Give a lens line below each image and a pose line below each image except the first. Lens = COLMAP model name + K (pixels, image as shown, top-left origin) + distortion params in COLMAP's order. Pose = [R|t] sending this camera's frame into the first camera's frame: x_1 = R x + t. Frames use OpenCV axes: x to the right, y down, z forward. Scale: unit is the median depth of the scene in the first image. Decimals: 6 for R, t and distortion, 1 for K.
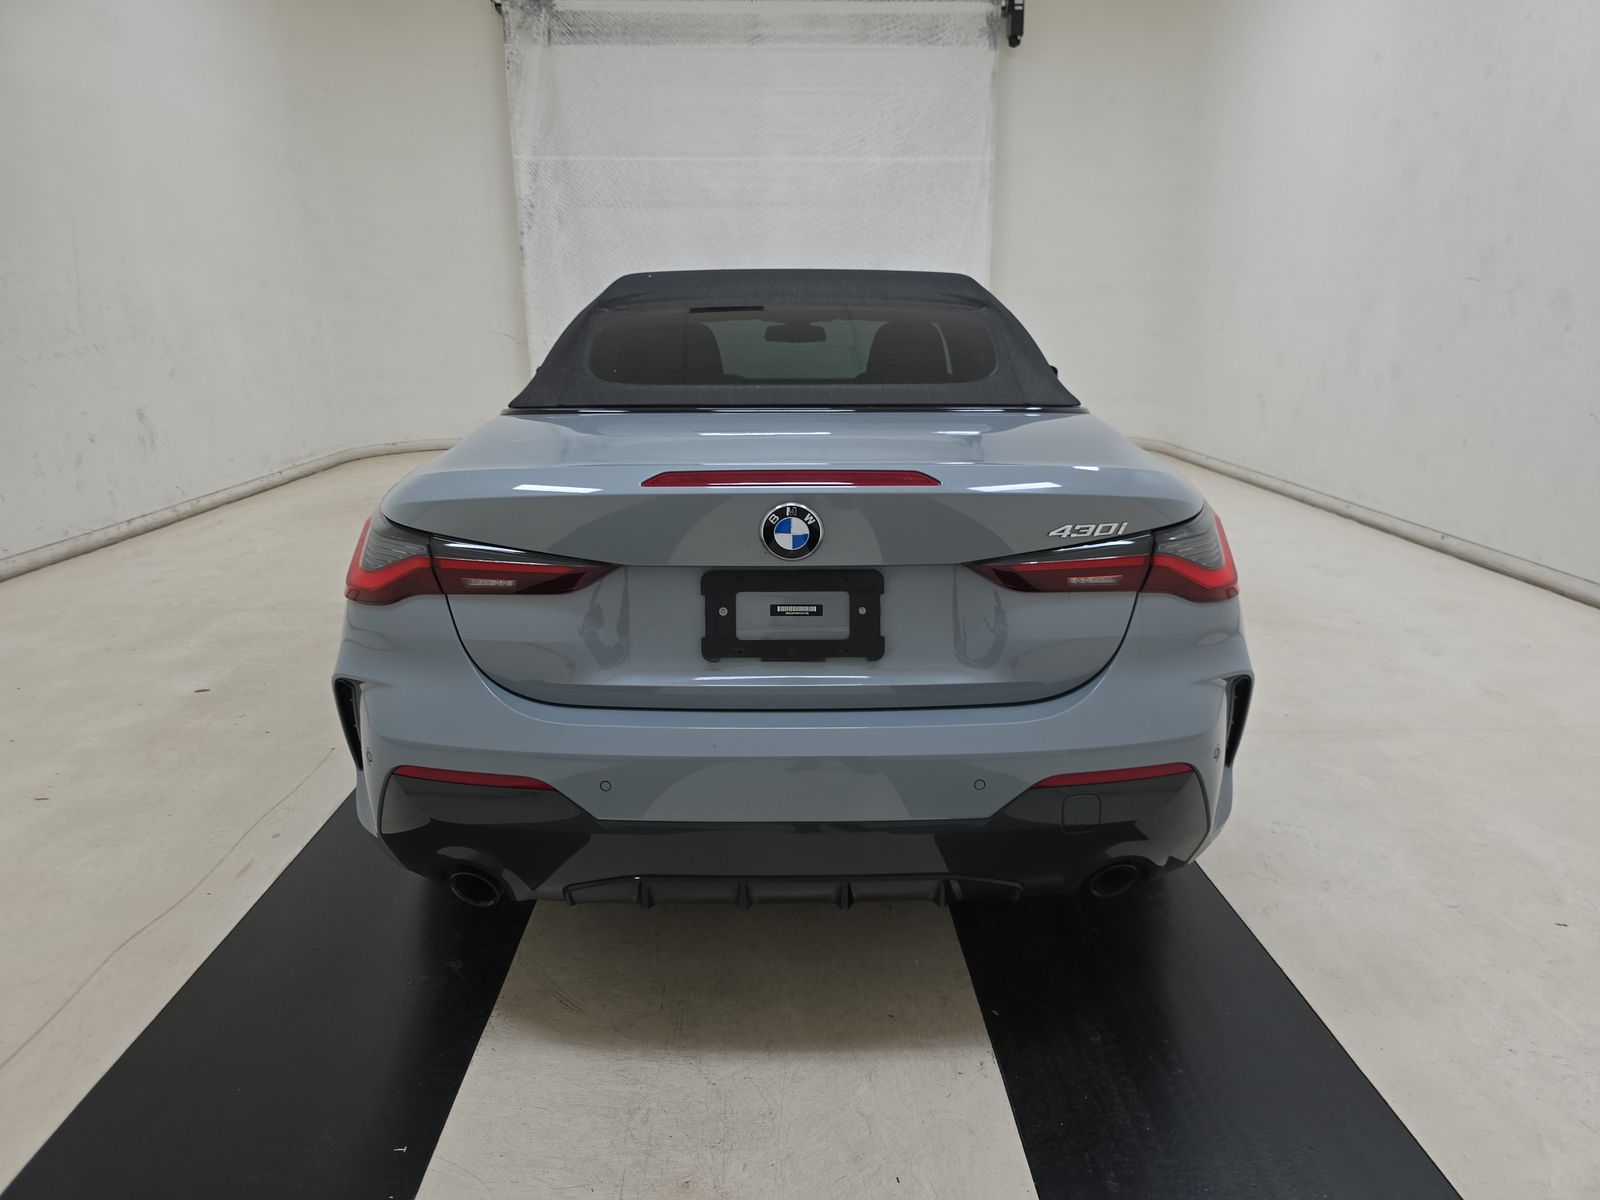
lens RADIAL K [[1072.9, 0, 806.4], [0, 1072.9, 591.2], [0, 0, 1]] dist [0.047167, -0.065708]
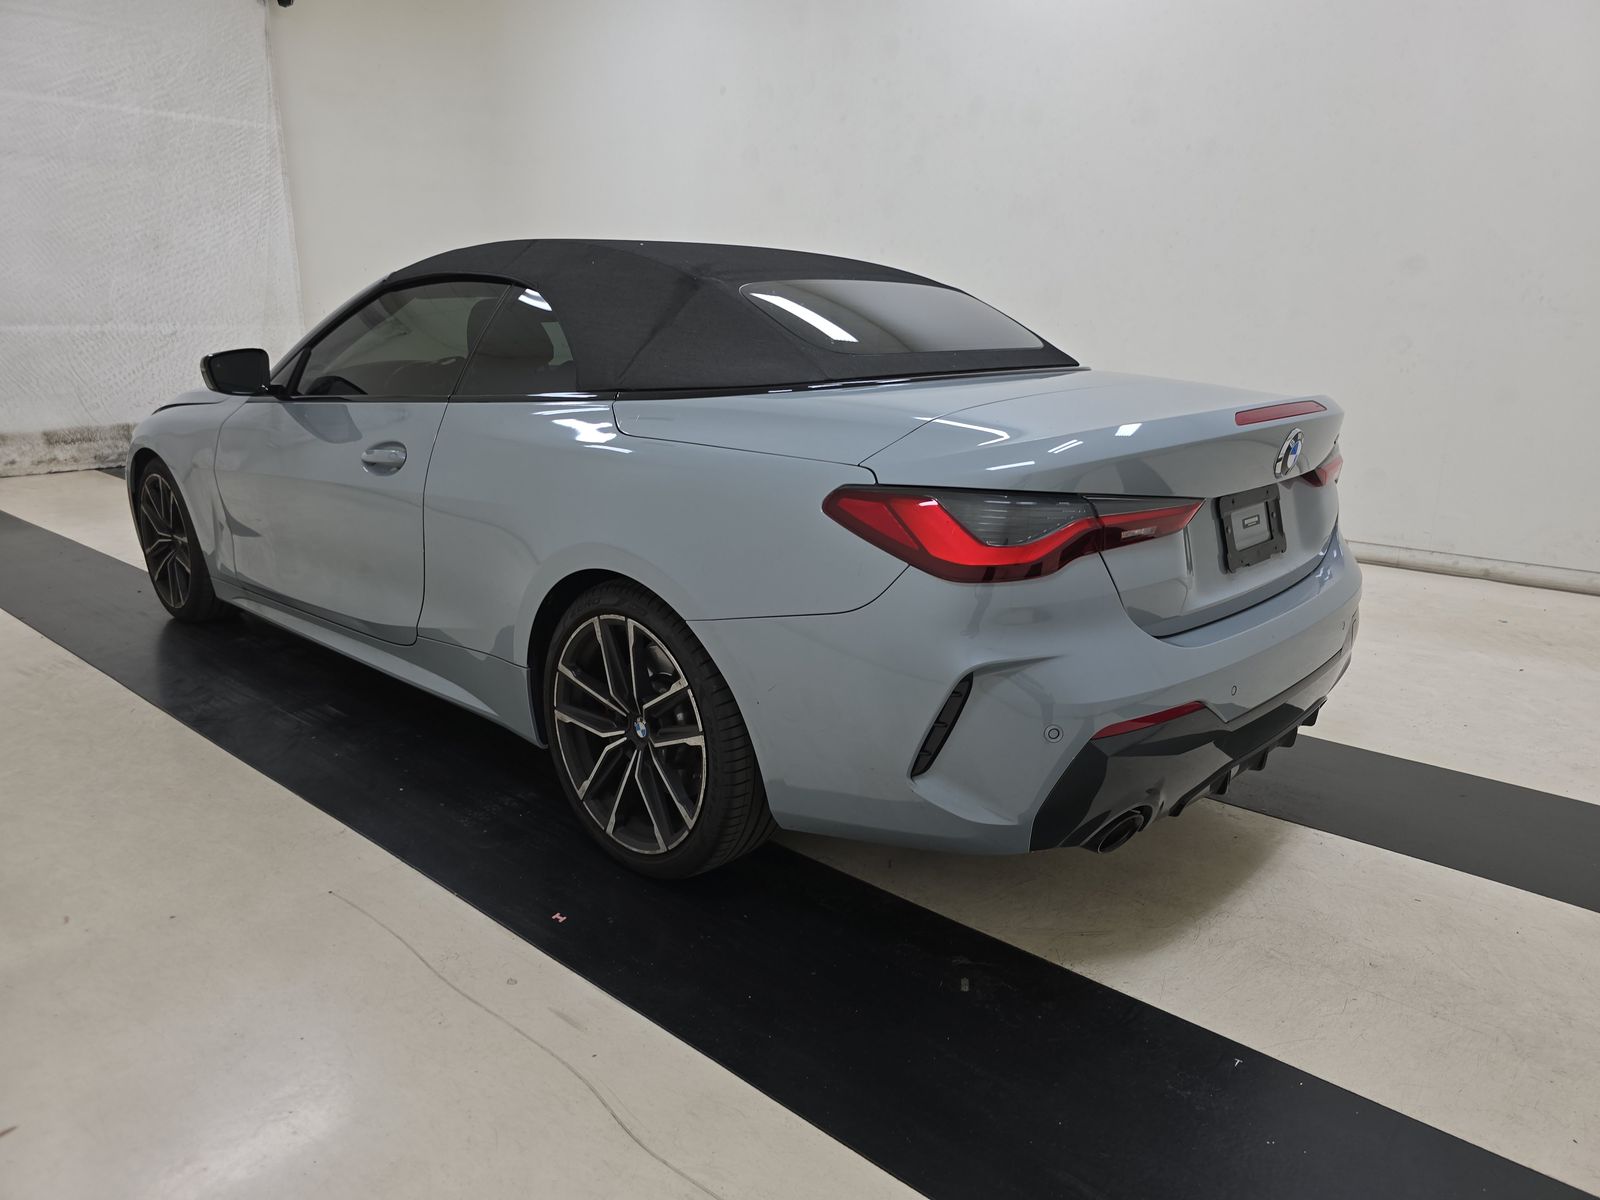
lens RADIAL K [[1083.2, 0, 813.6], [0, 1083.2, 566.1], [0, 0, 1]] dist [0.064455, -0.058104]
pose [[0.680845, -0.157891, 0.715206, -0.233056], [0.174434, 0.983346, 0.051033, -0.015014], [-0.711353, 0.090011, 0.697048, 0.087339]]
